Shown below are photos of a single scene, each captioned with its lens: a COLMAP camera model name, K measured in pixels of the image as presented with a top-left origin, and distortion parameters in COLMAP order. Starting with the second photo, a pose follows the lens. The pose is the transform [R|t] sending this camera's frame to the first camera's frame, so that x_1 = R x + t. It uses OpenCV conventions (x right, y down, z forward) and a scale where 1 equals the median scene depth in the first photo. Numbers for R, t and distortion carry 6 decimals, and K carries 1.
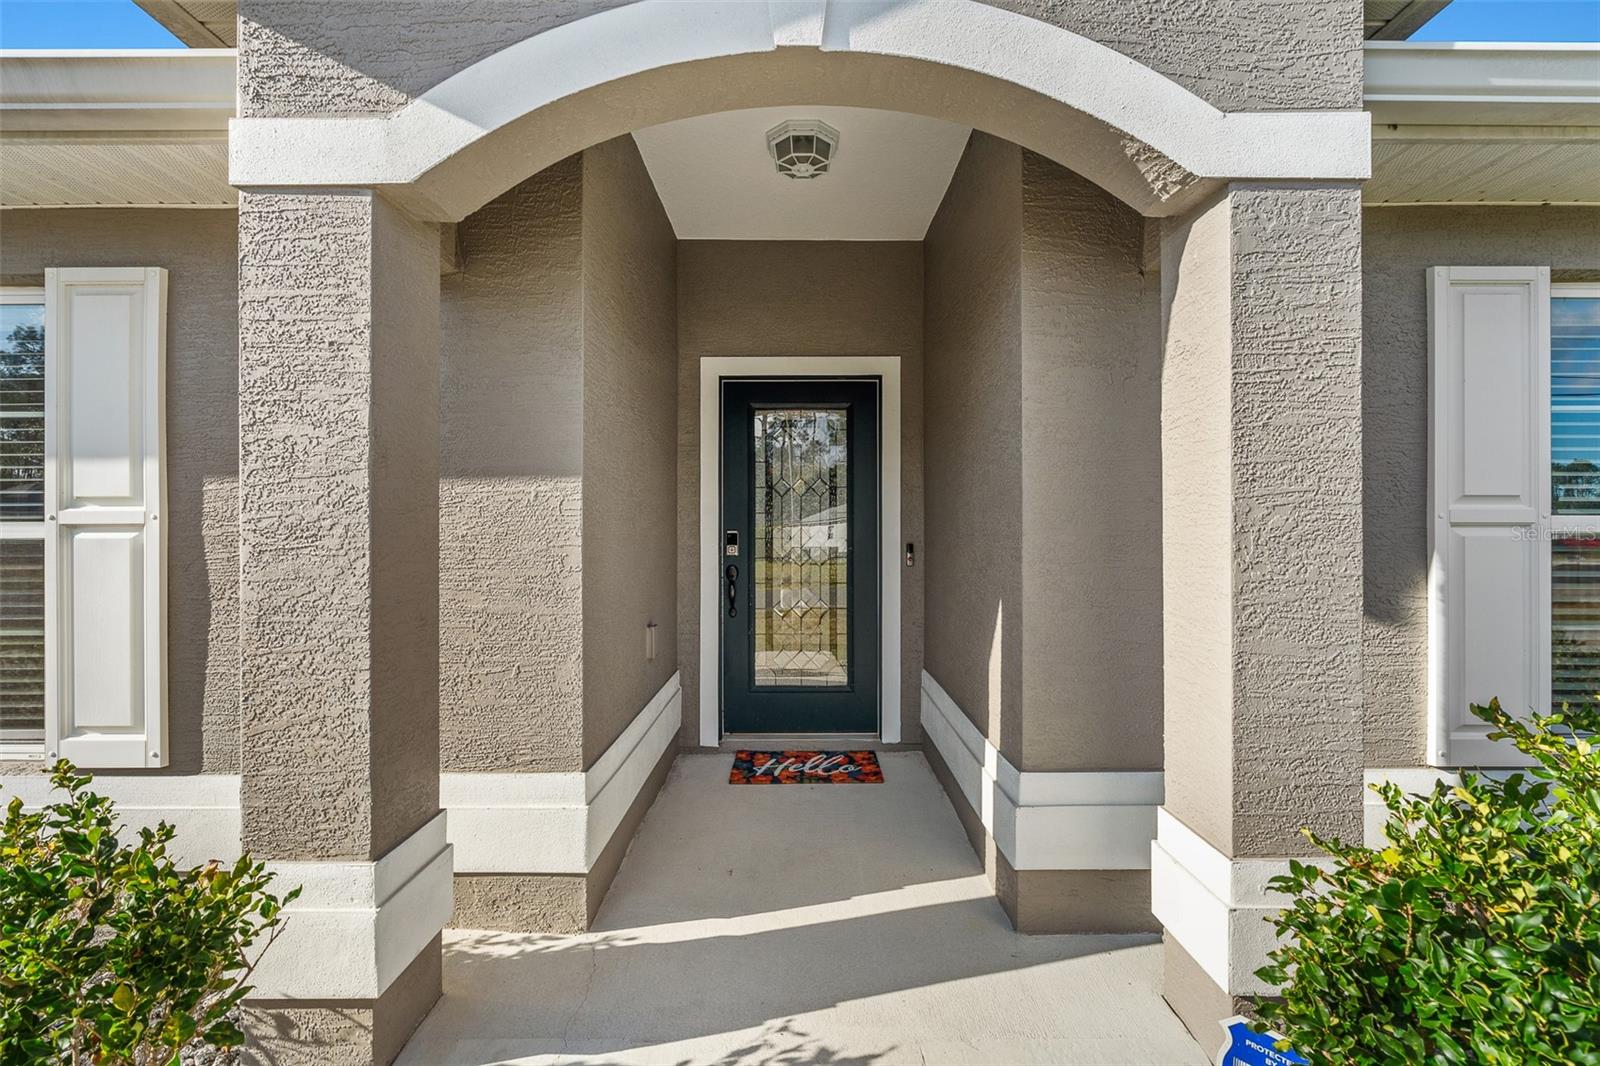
lens RADIAL K [[723.5, 0, 799.8], [0, 723.5, 524.8], [0, 0, 1]] dist [-0.003191, -0.000399]
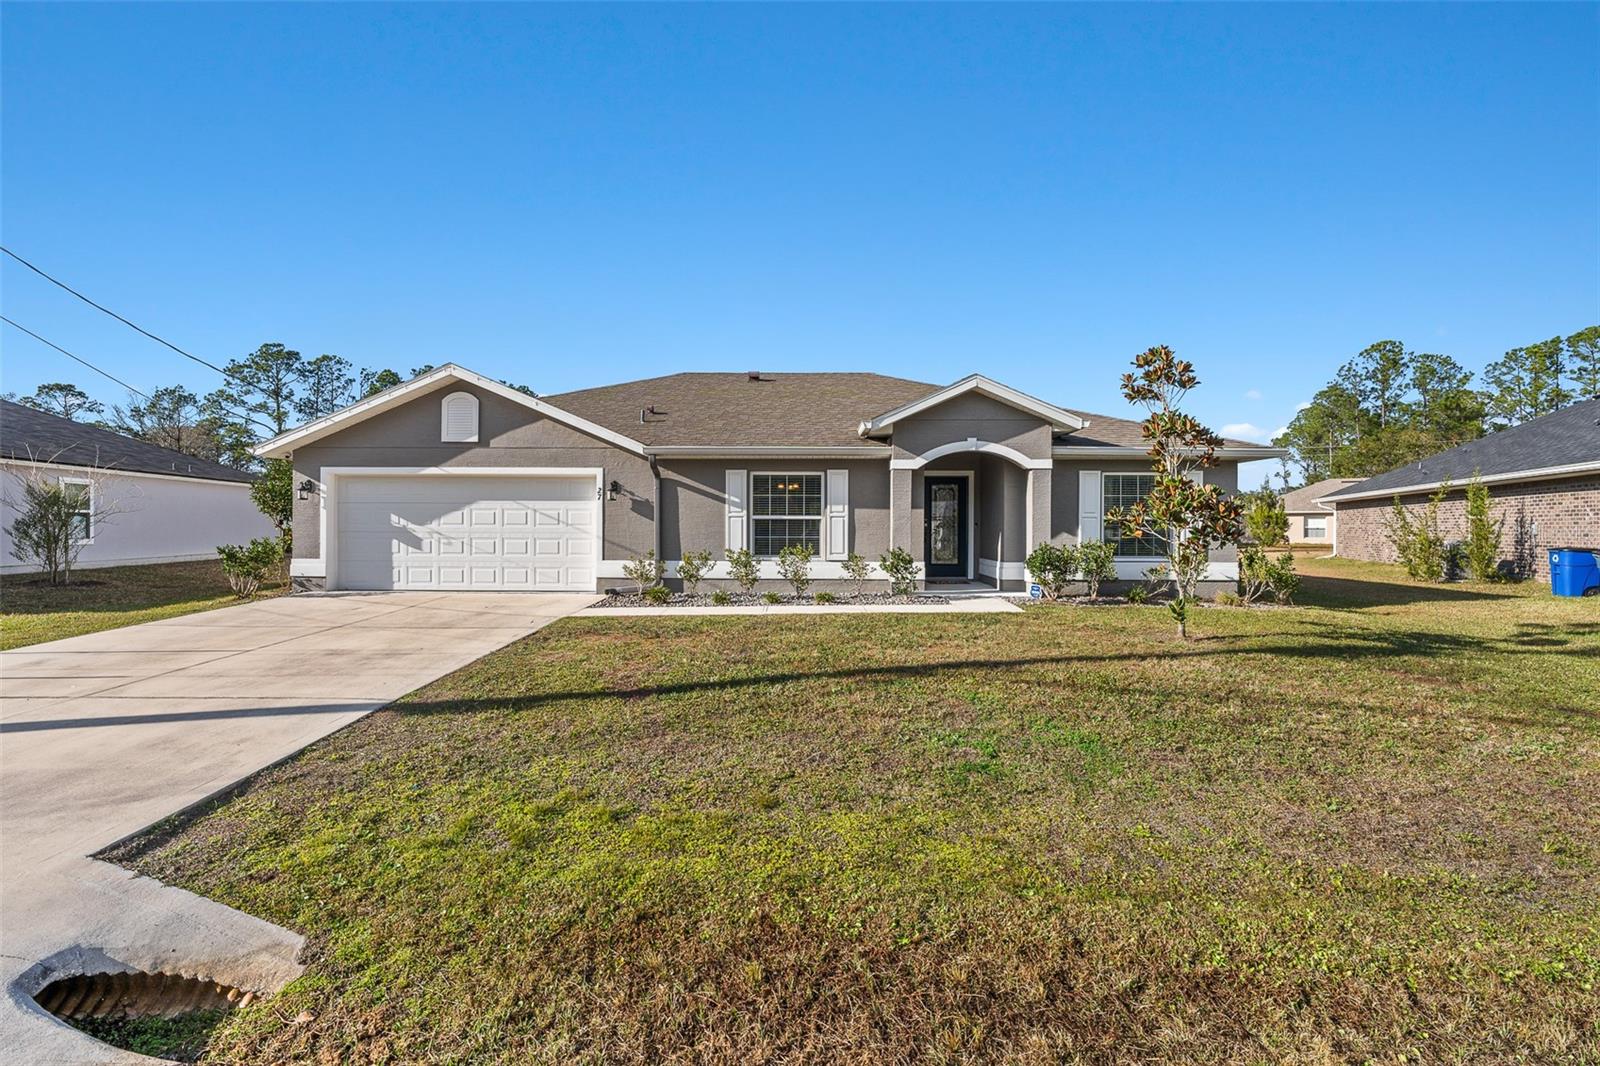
lens RADIAL K [[723.5, 0, 799.8], [0, 723.5, 524.8], [0, 0, 1]] dist [-0.003191, -0.000399]
pose [[0.999867, 0.004647, -0.015660, -1.161814], [-0.004602, 0.999985, 0.002968, 0.048860], [0.015674, -0.002895, 0.999873, -4.530318]]
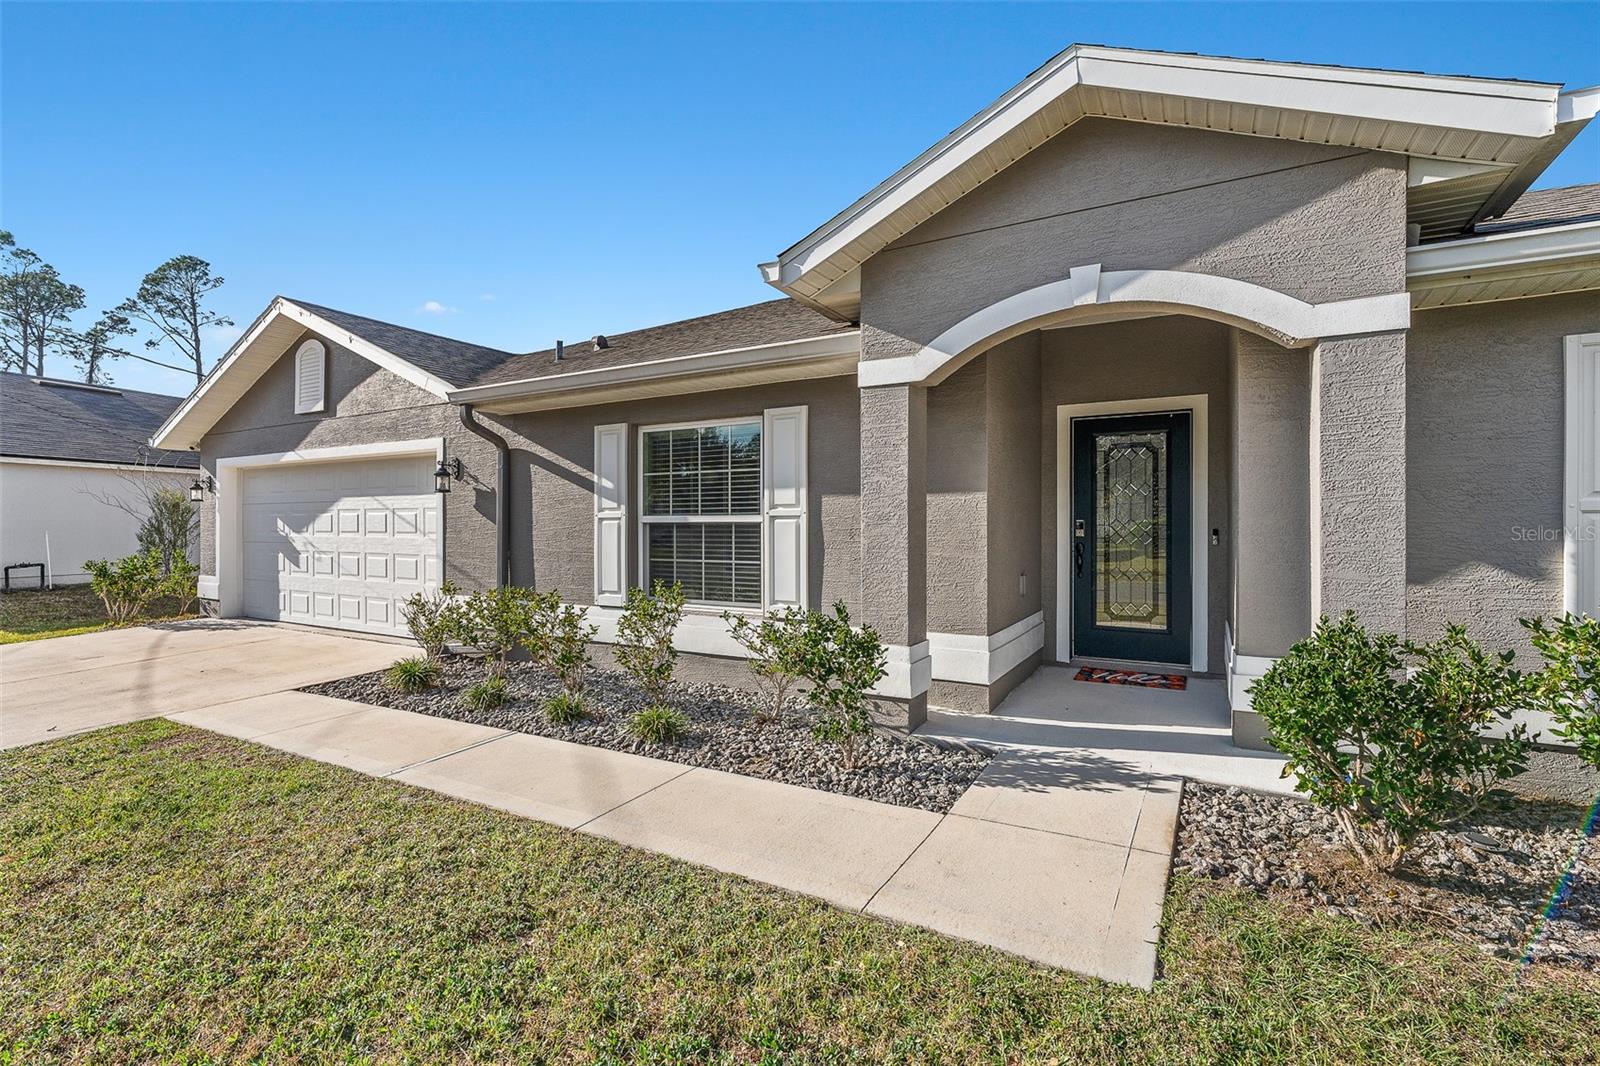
lens RADIAL K [[723.5, 0, 799.8], [0, 723.5, 524.8], [0, 0, 1]] dist [-0.003191, -0.000399]
pose [[0.871852, 0.001507, -0.489768, 0.241117], [0.001960, 0.999977, 0.006566, 0.013524], [0.489766, -0.006685, 0.871828, -1.049845]]
